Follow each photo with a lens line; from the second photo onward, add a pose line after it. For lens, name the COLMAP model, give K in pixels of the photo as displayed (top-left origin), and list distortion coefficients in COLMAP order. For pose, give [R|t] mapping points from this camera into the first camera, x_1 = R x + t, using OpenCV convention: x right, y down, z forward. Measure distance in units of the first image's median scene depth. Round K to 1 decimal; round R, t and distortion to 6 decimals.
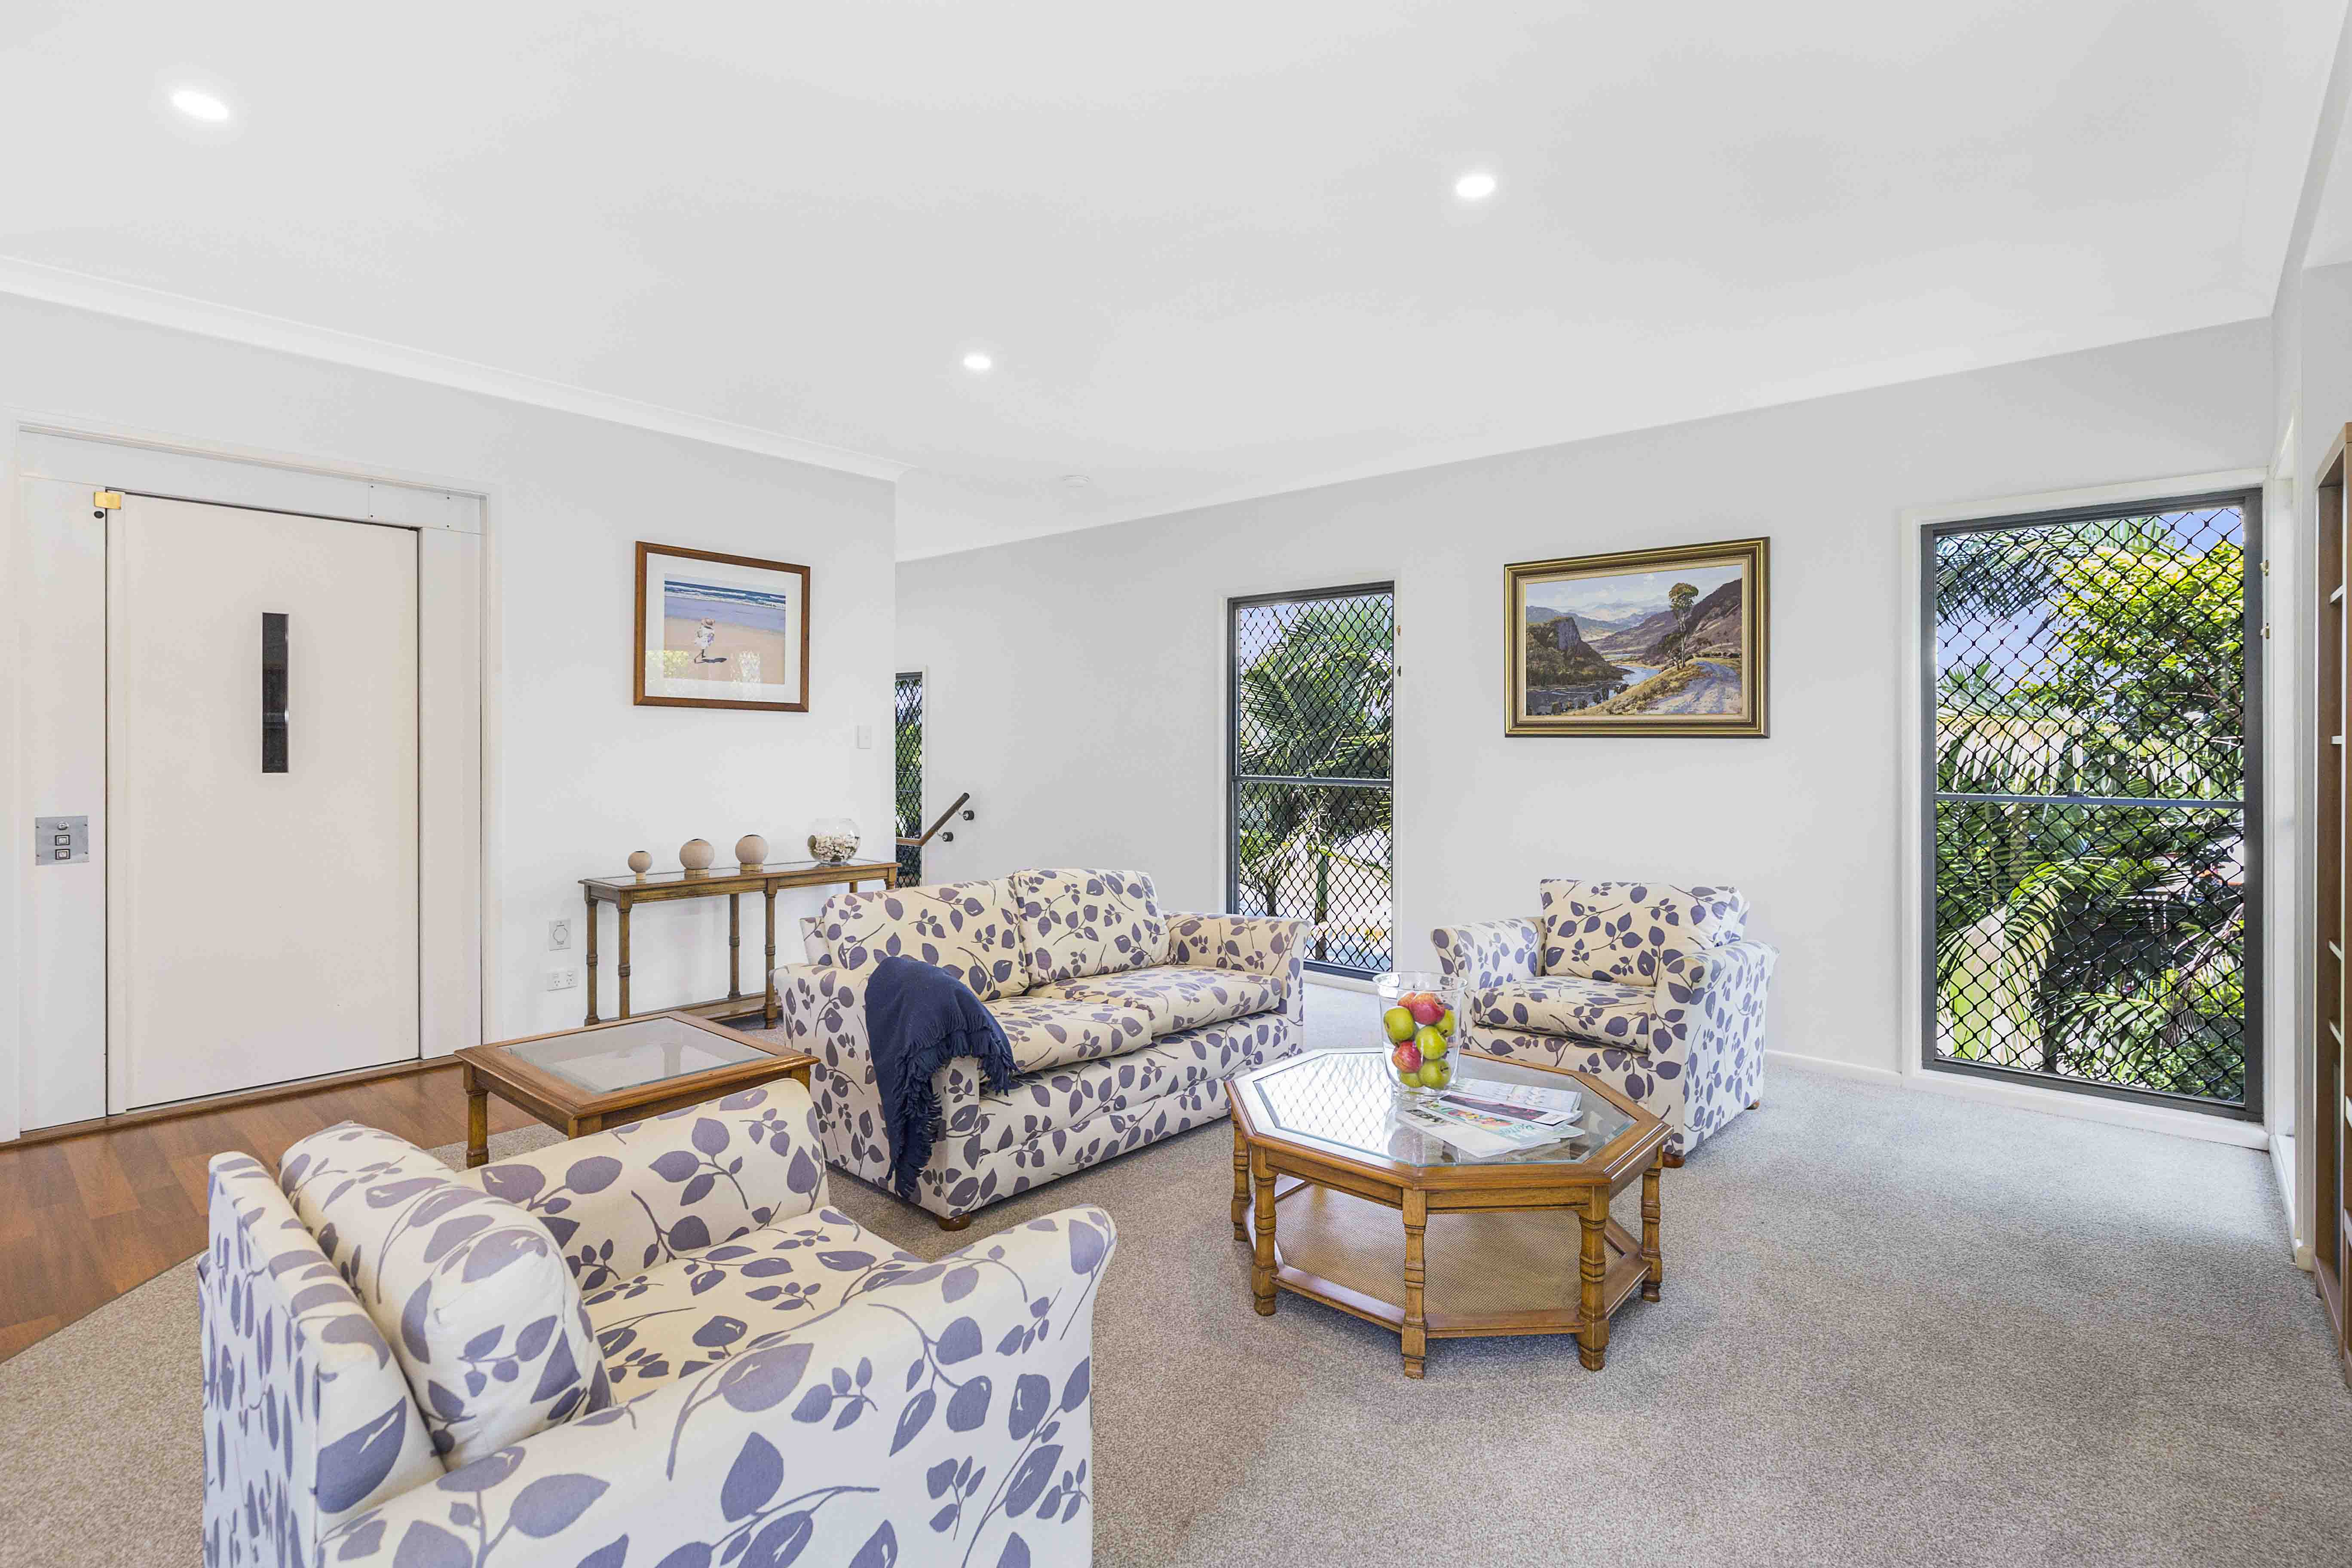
lens RADIAL K [[1079.2, 0, 1163.4], [0, 1079.2, 745.6], [0, 0, 1]] dist [0.001130, -0.000152]
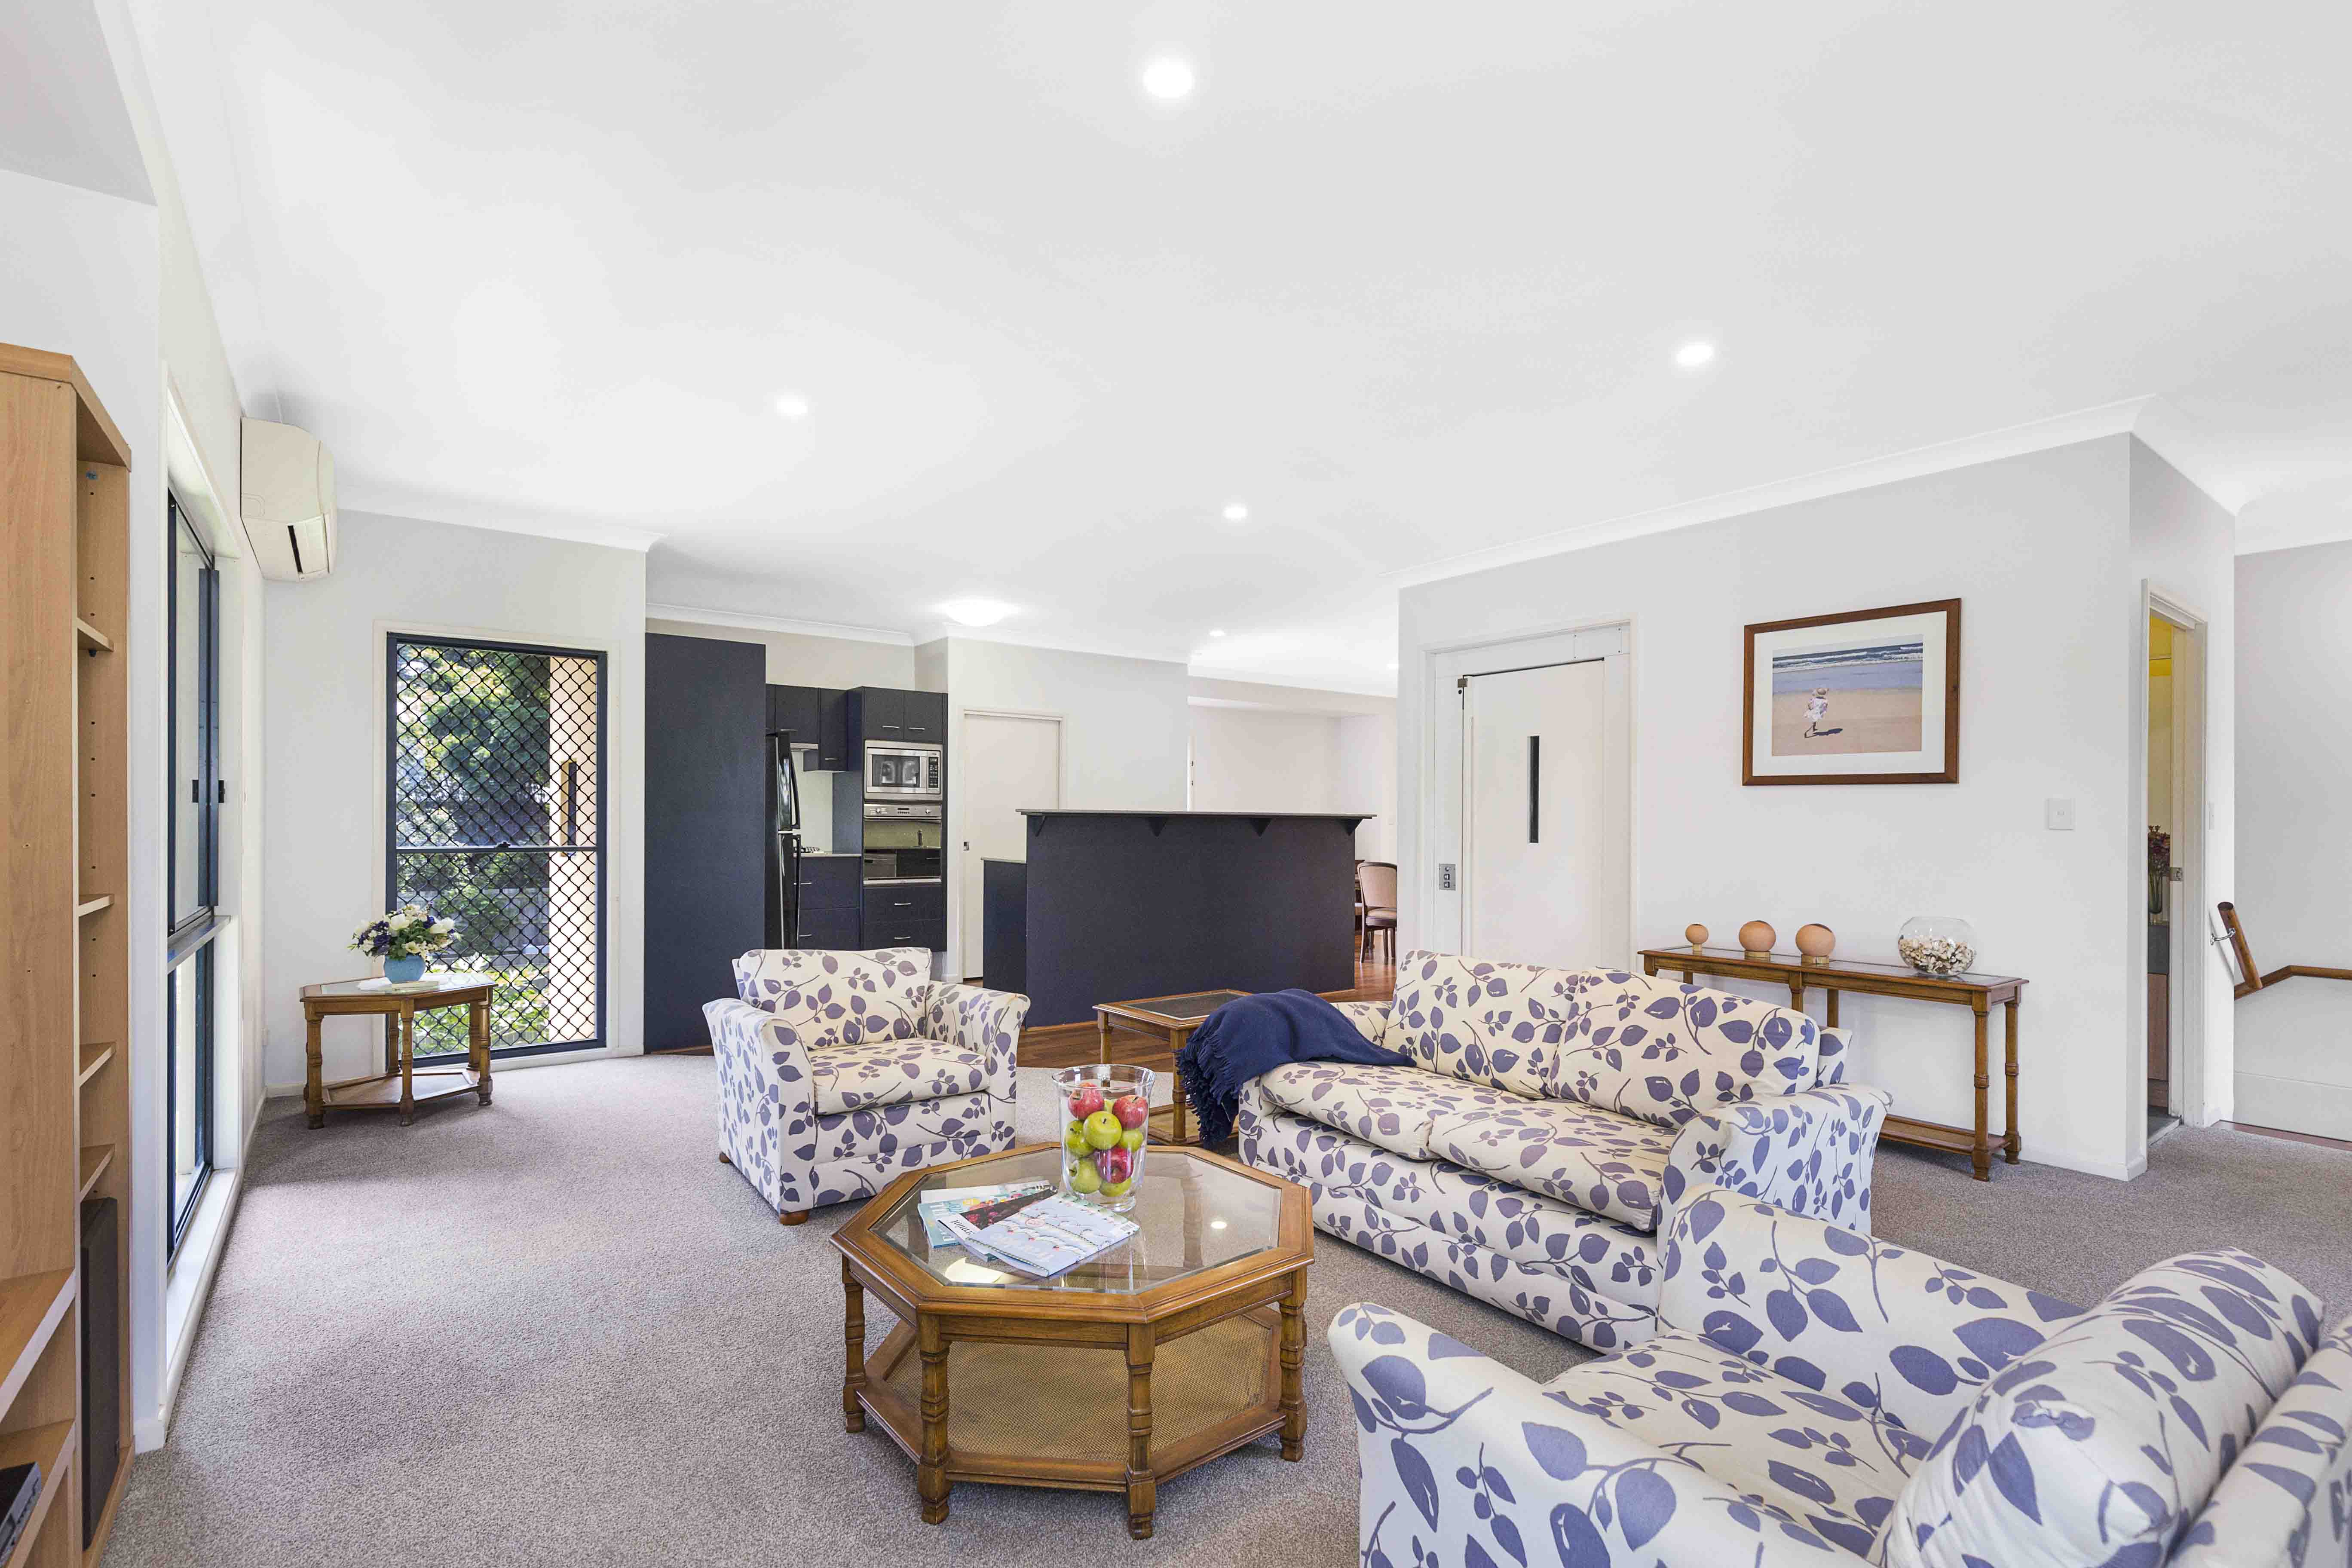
lens RADIAL K [[1014.2, 0, 1159.5], [0, 1014.2, 810.8], [0, 0, 1]] dist [-0.000478, -0.000005]
pose [[-0.148539, -0.016286, -0.988772, 0.793170], [-0.006597, 0.999858, -0.015478, 0.007655], [0.988885, 0.004224, -0.148625, 0.862874]]
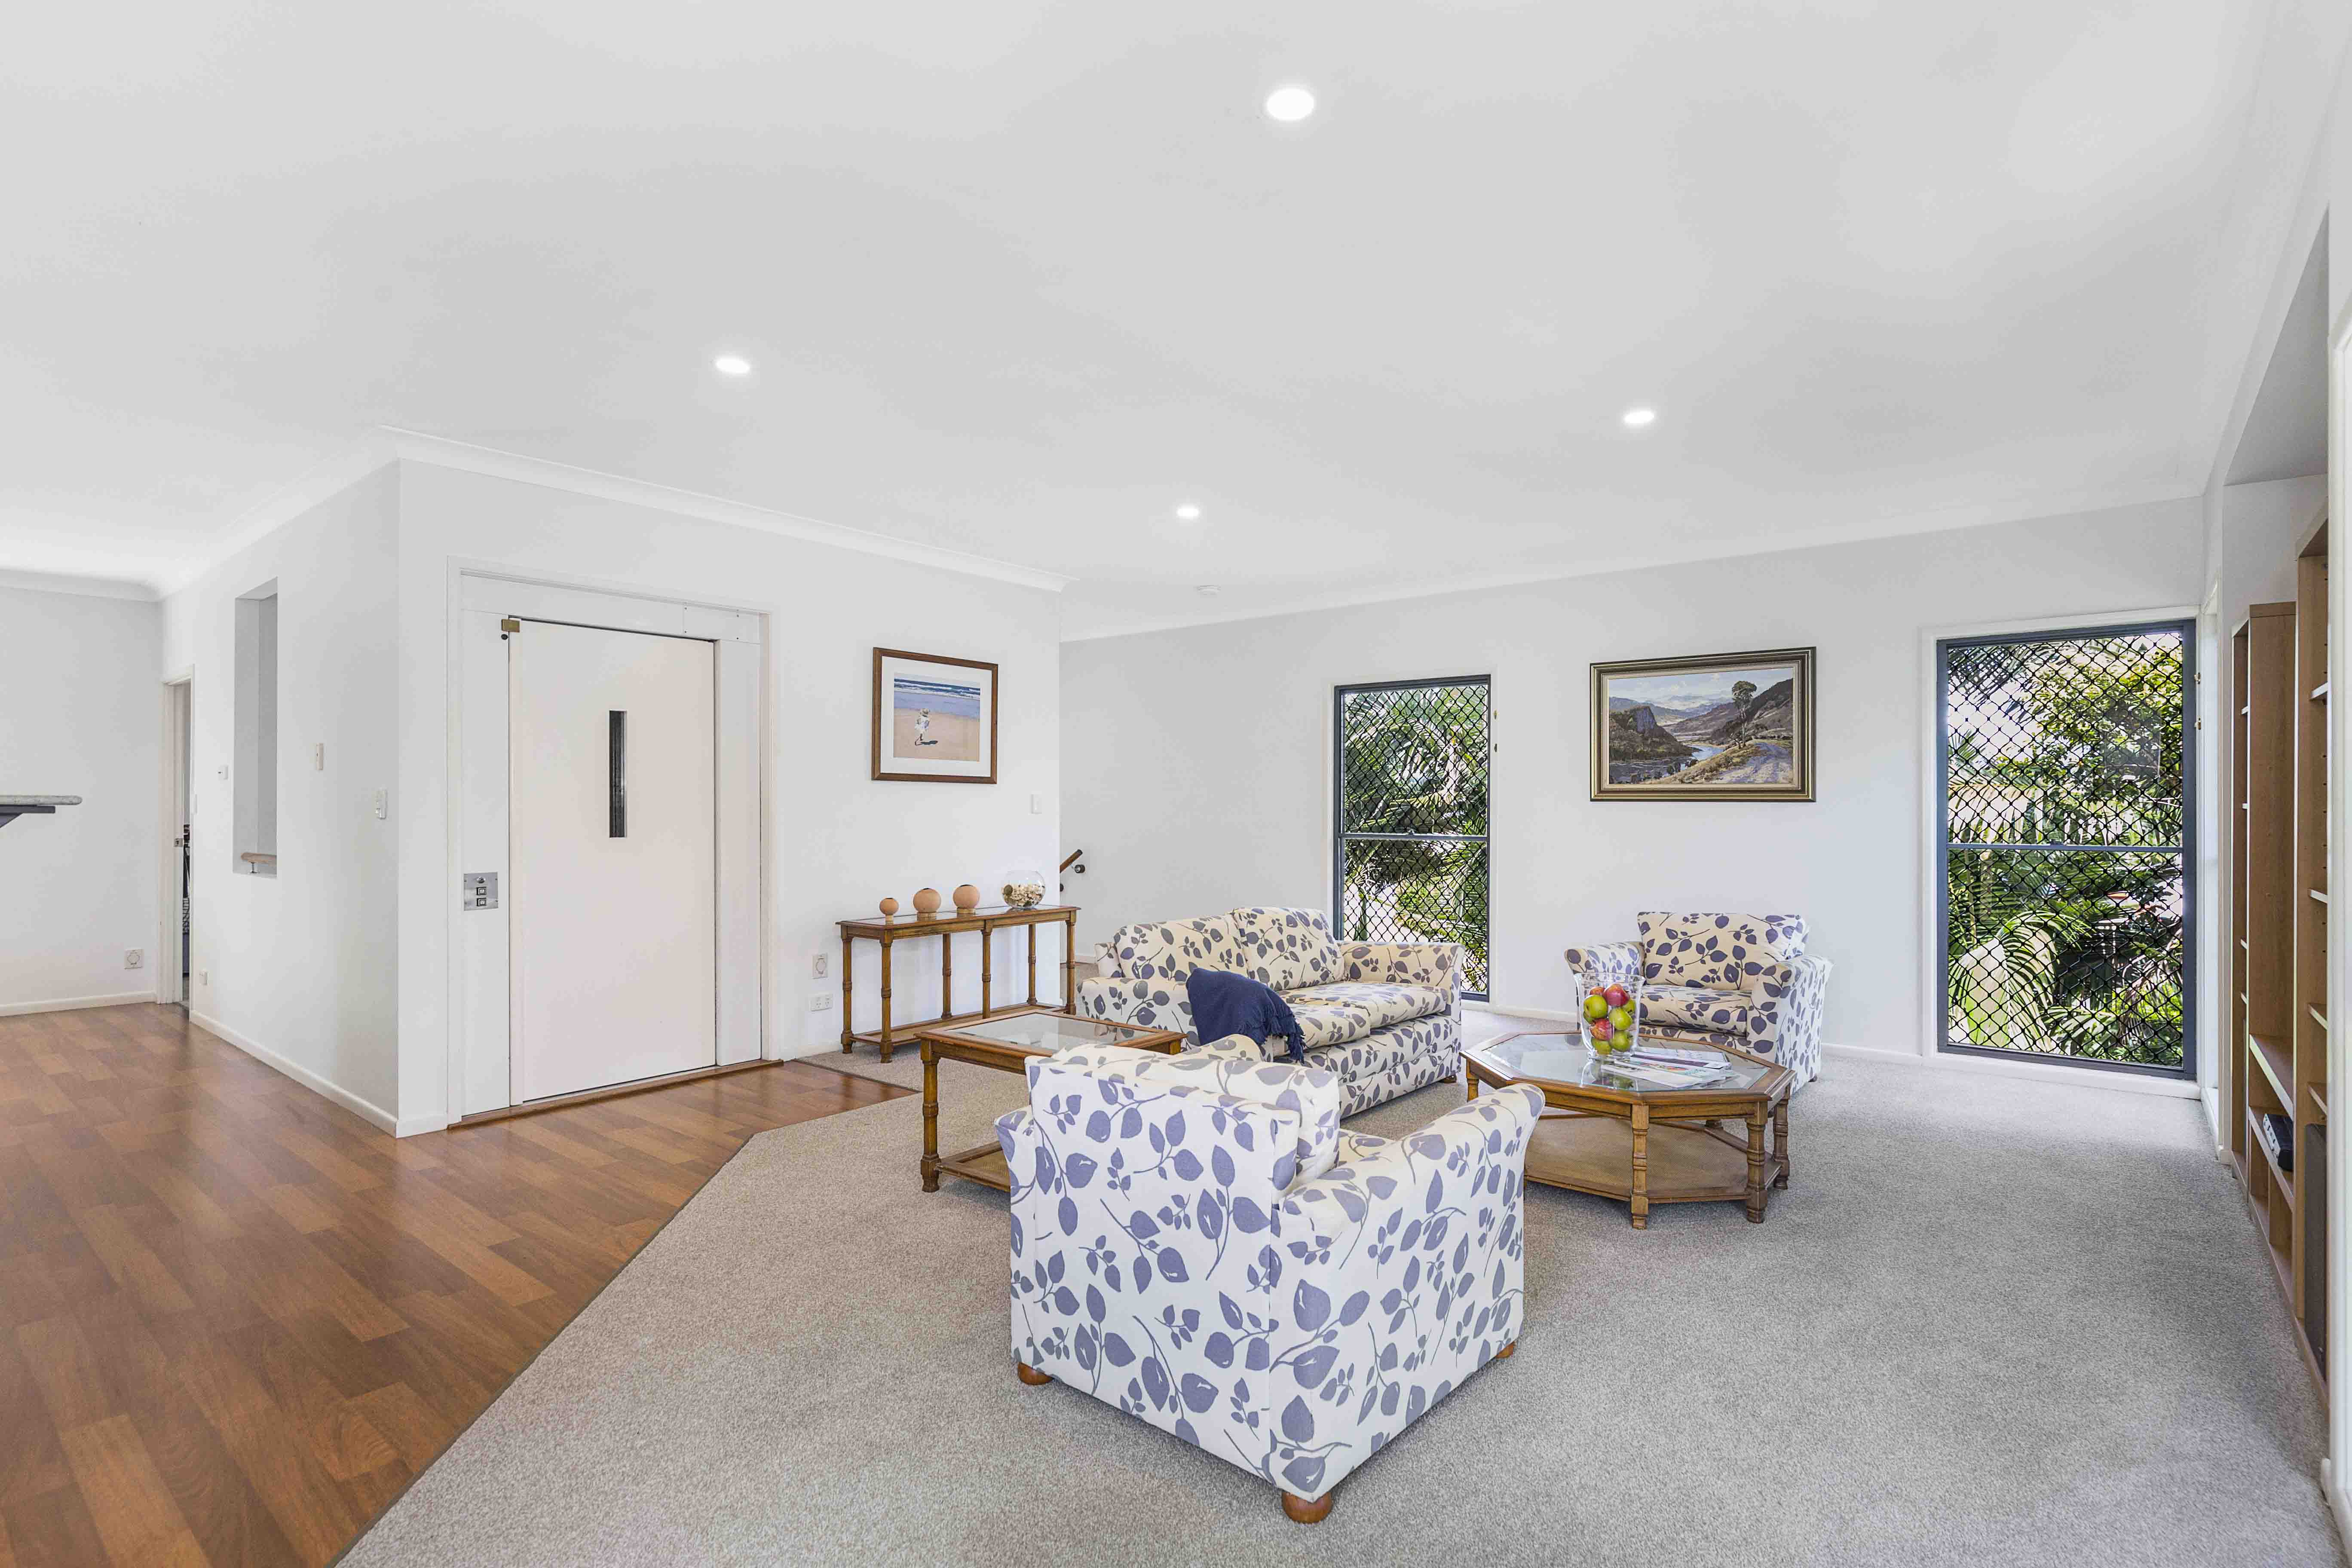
lens RADIAL K [[1014.2, 0, 1159.5], [0, 1014.2, 810.8], [0, 0, 1]] dist [-0.000478, -0.000005]
pose [[0.999968, -0.007754, -0.001933, -0.233862], [0.007766, 0.999949, 0.006401, -0.010490], [0.001884, -0.006416, 0.999978, -0.229063]]
